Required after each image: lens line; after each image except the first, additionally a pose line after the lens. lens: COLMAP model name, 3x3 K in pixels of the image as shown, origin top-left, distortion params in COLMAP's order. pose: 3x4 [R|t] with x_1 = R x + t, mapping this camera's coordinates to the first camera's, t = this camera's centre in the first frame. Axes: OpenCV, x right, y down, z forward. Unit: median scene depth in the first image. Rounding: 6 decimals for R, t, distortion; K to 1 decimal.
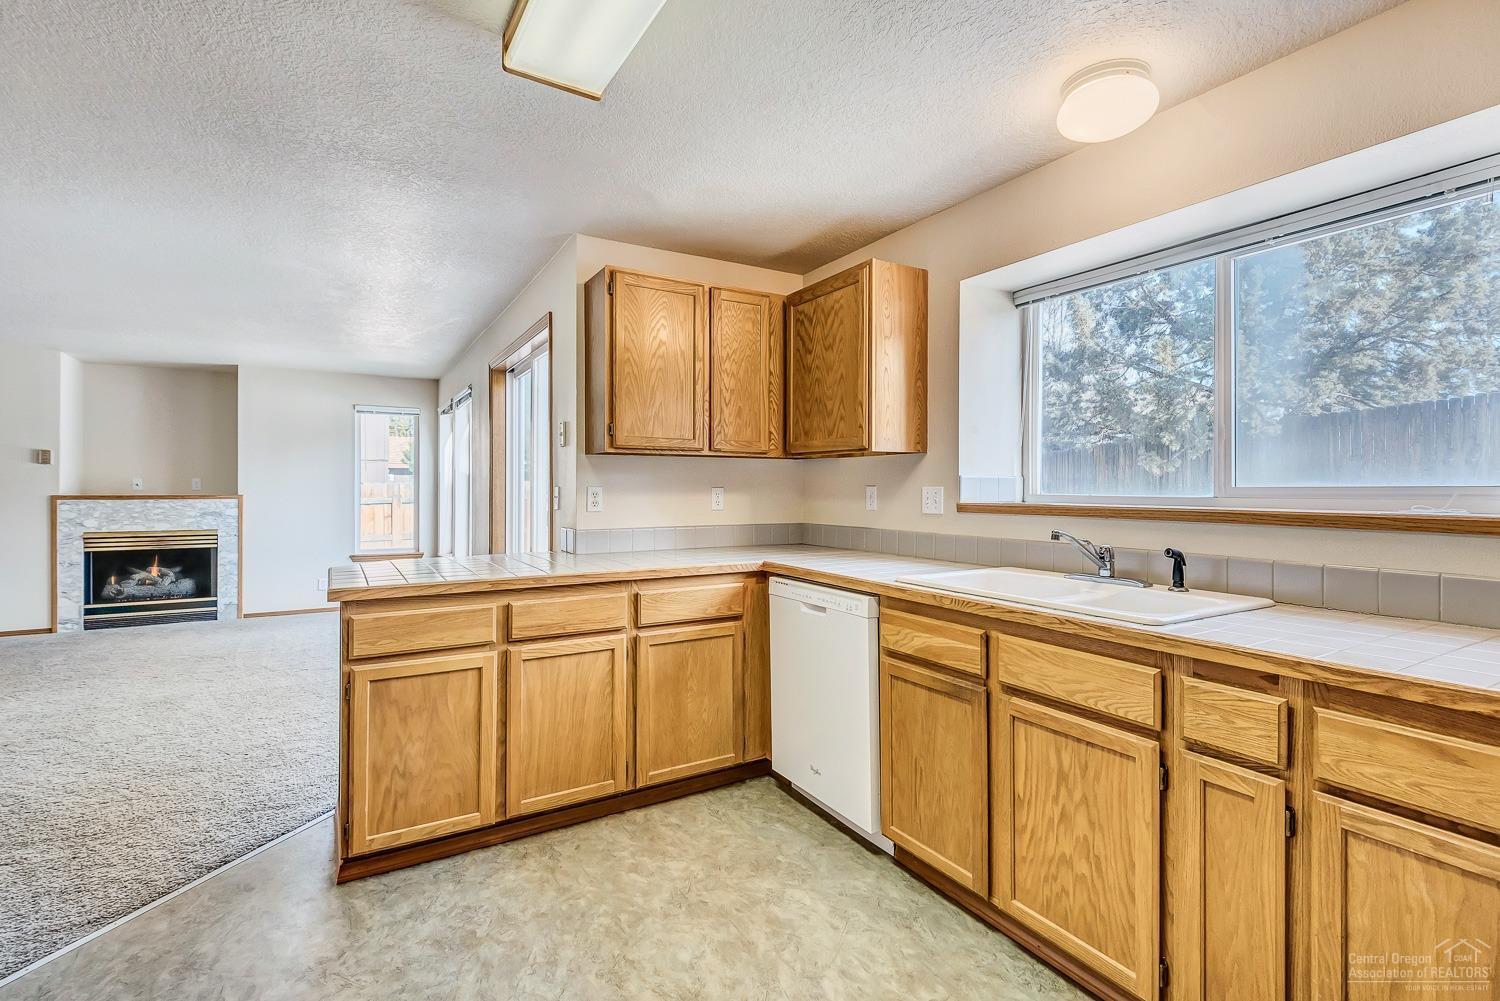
lens RADIAL K [[699.0, 0, 743.3], [0, 699.0, 494.1], [0, 0, 1]] dist [0.007406, -0.005501]
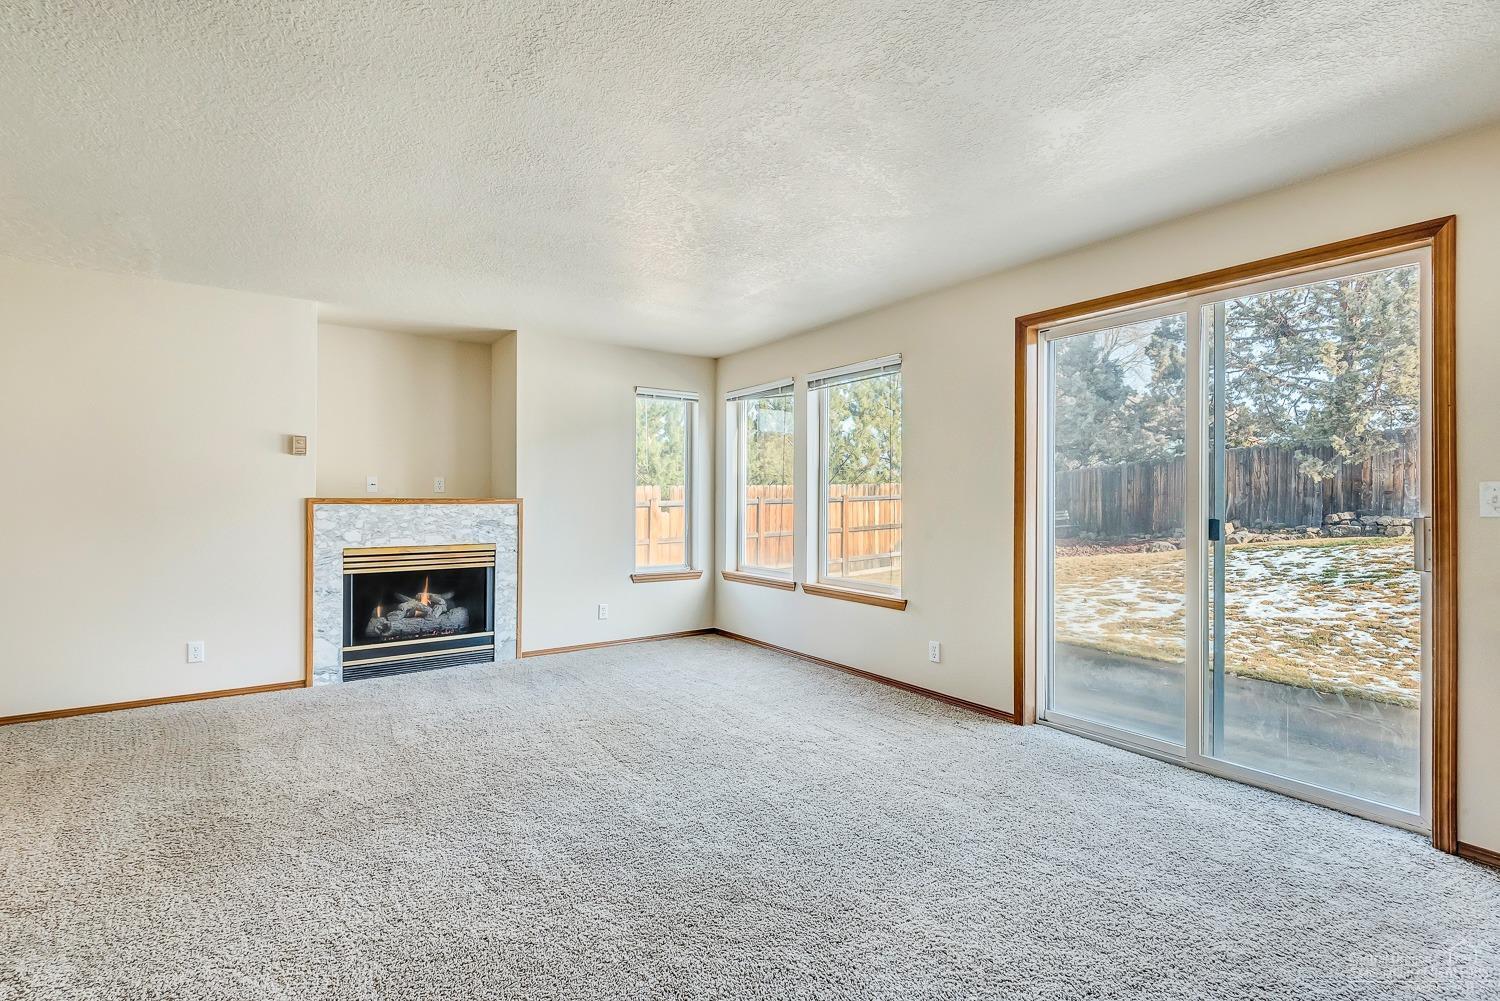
lens RADIAL K [[699.0, 0, 752.9], [0, 699.0, 496.8], [0, 0, 1]] dist [0.007406, -0.005501]
pose [[0.995510, -0.003164, 0.094601, -0.559357], [0.004567, 0.999883, -0.014610, 0.012815], [-0.094544, 0.014976, 0.995408, 0.214572]]
